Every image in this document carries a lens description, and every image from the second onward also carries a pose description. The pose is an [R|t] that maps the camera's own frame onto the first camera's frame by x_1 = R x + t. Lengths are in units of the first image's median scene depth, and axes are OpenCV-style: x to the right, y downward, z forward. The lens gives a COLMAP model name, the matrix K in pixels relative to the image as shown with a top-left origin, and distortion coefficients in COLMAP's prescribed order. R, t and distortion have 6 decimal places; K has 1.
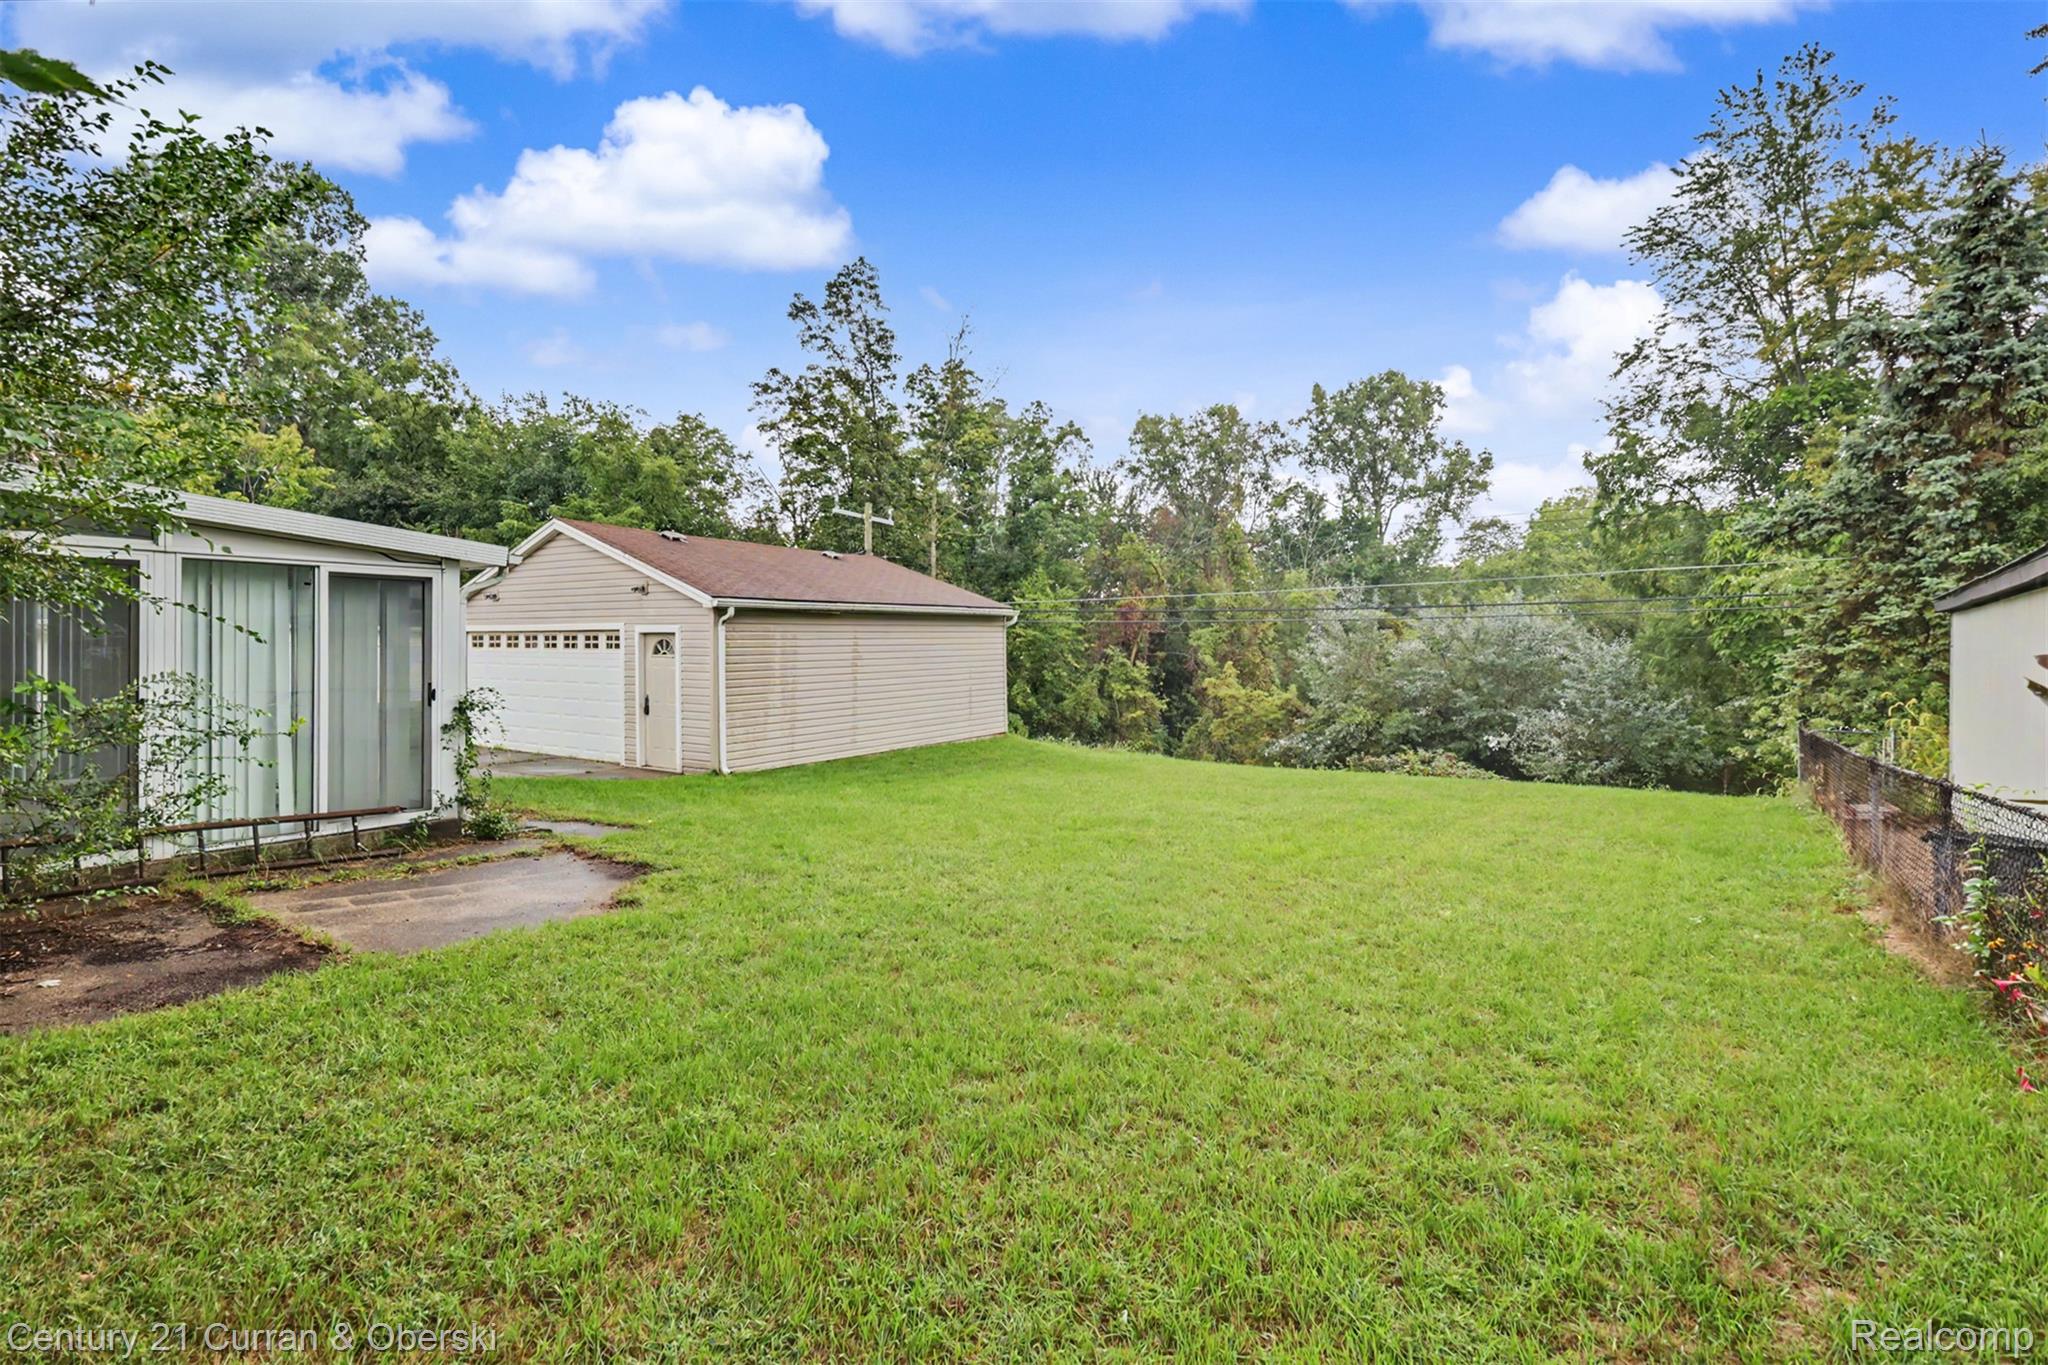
lens RADIAL K [[968.5, 0, 1032.7], [0, 968.5, 654.3], [0, 0, 1]] dist [0.014937, 0.000156]
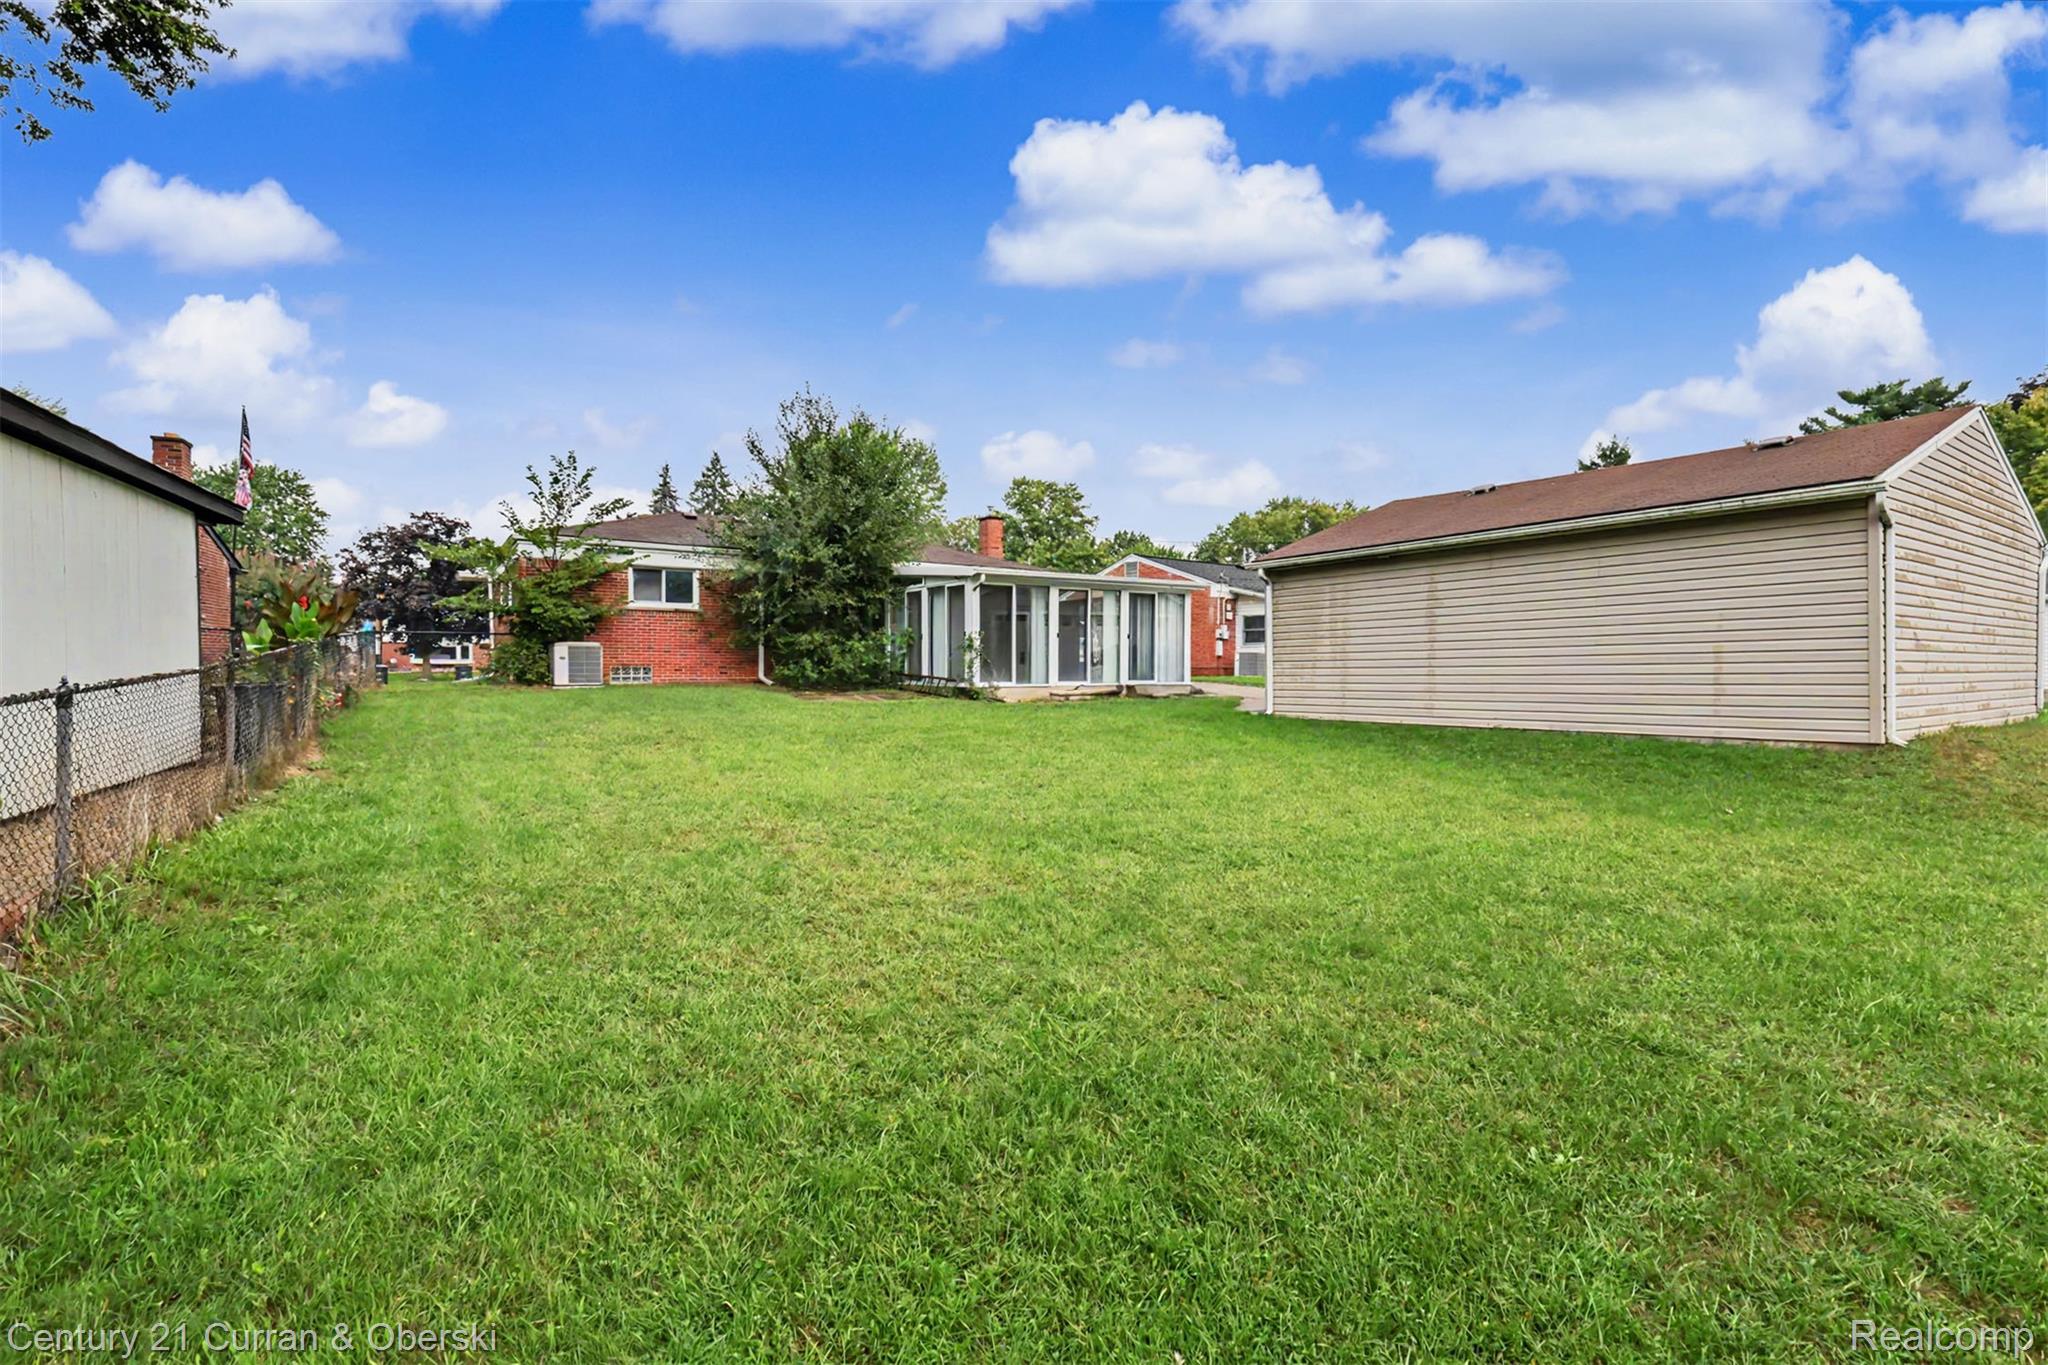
lens RADIAL K [[931.1, 0, 1024.0], [0, 931.1, 682.5], [0, 0, 1]] dist [-0.000006, -0.000002]
pose [[-0.398232, 0.011971, -0.917206, 0.758850], [-0.007853, 0.999834, 0.016459, 0.064965], [0.917251, 0.013757, -0.398072, 1.107030]]
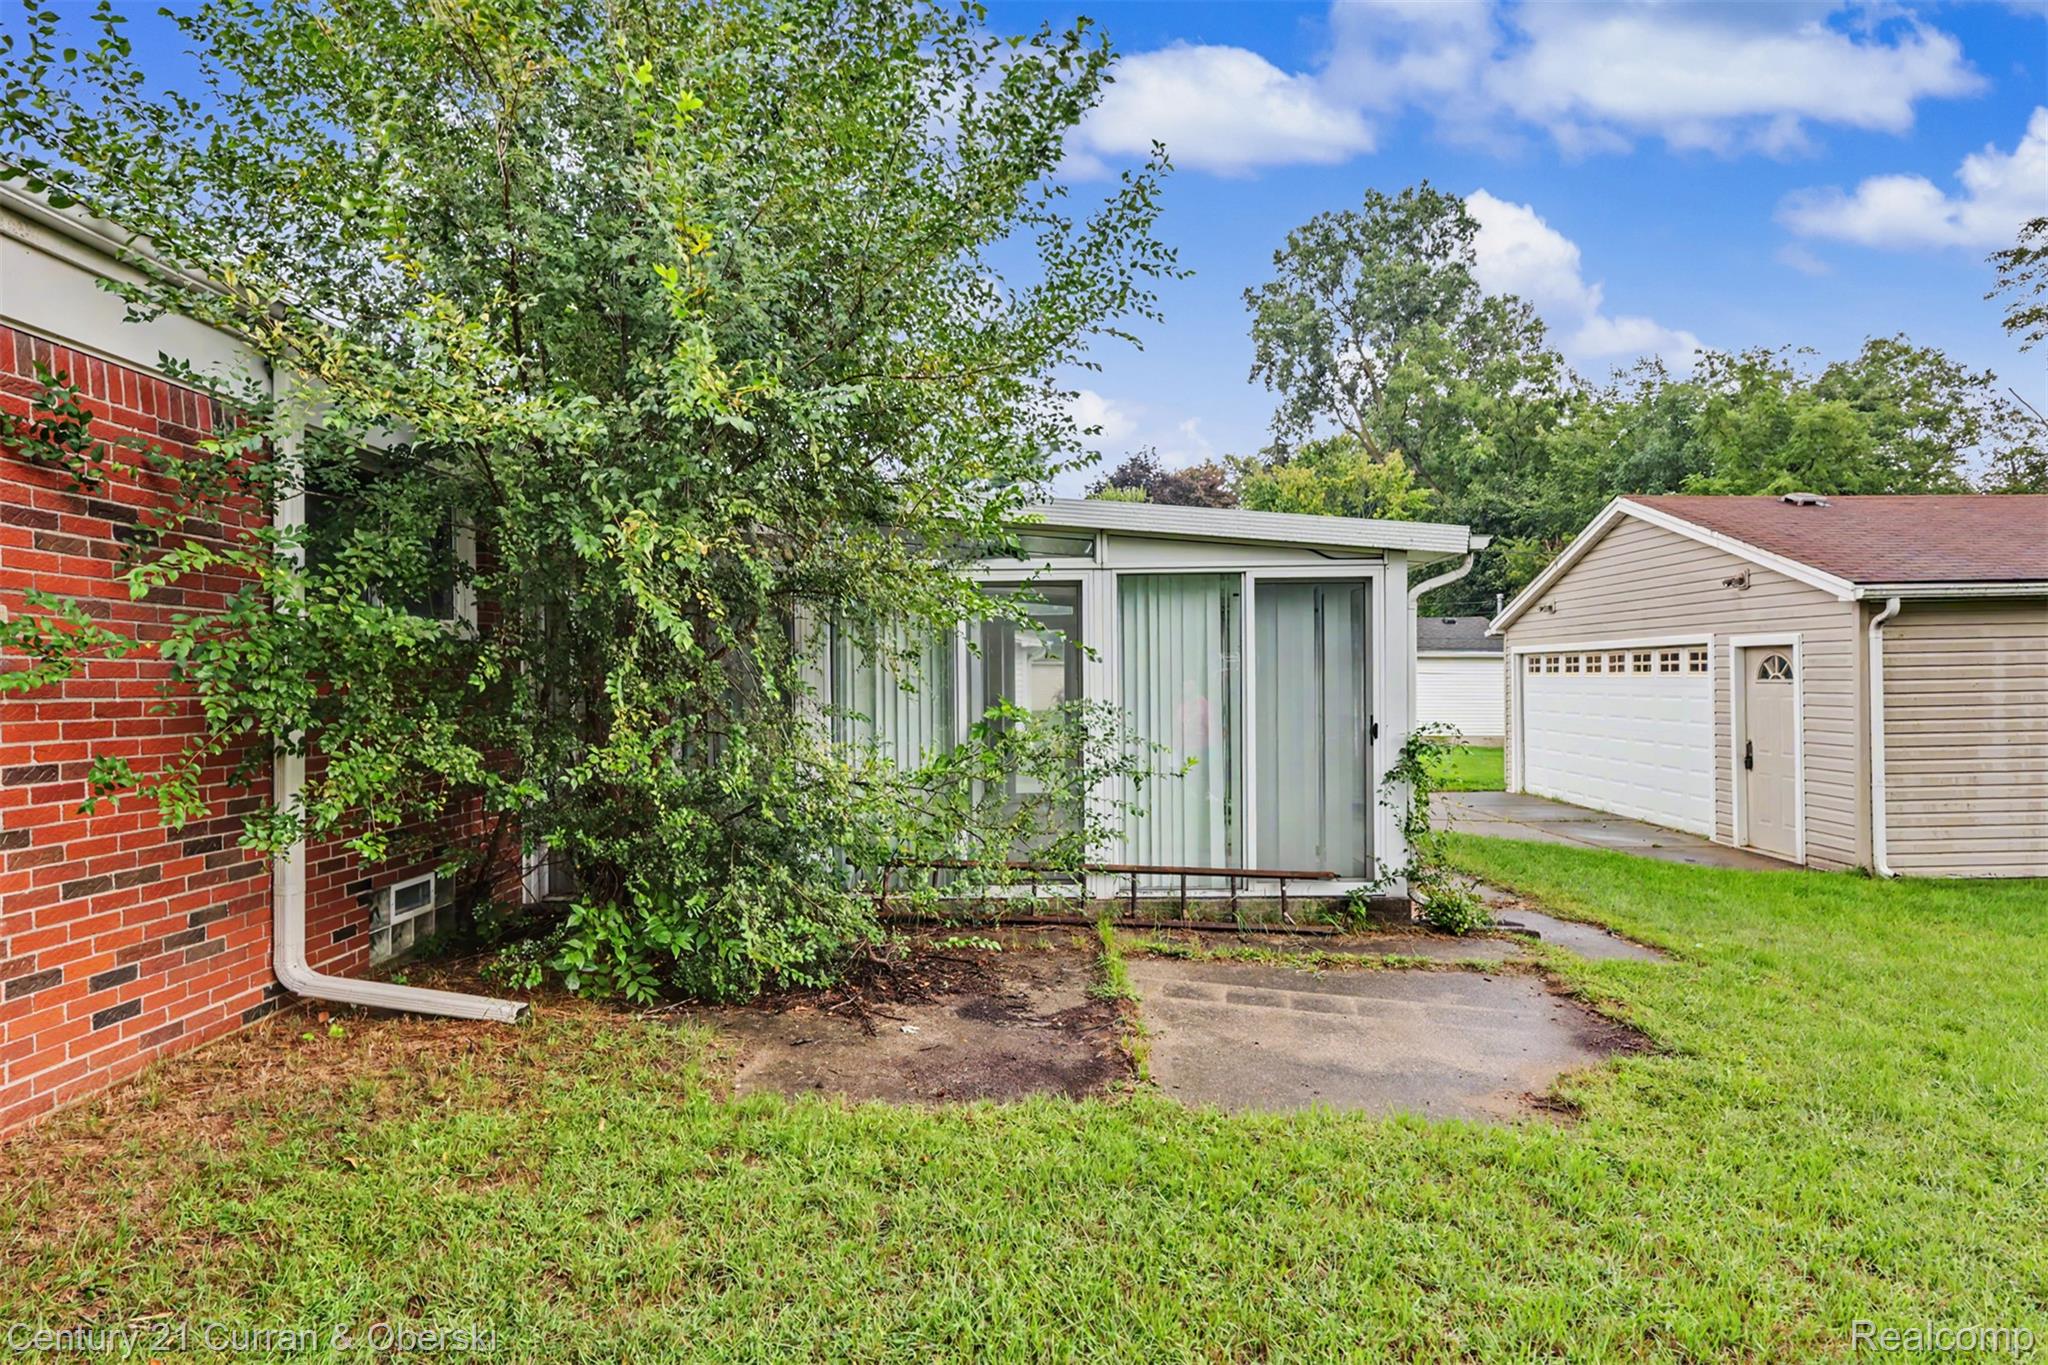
lens RADIAL K [[1137.7, 0, 1024.0], [0, 1137.7, 682.5], [0, 0, 1]] dist [0.029233, -0.017935]
pose [[0.547491, -0.005580, -0.836793, -0.011238], [0.004167, 0.999984, -0.003942, 0.003449], [0.836801, -0.001329, 0.547506, 0.155675]]
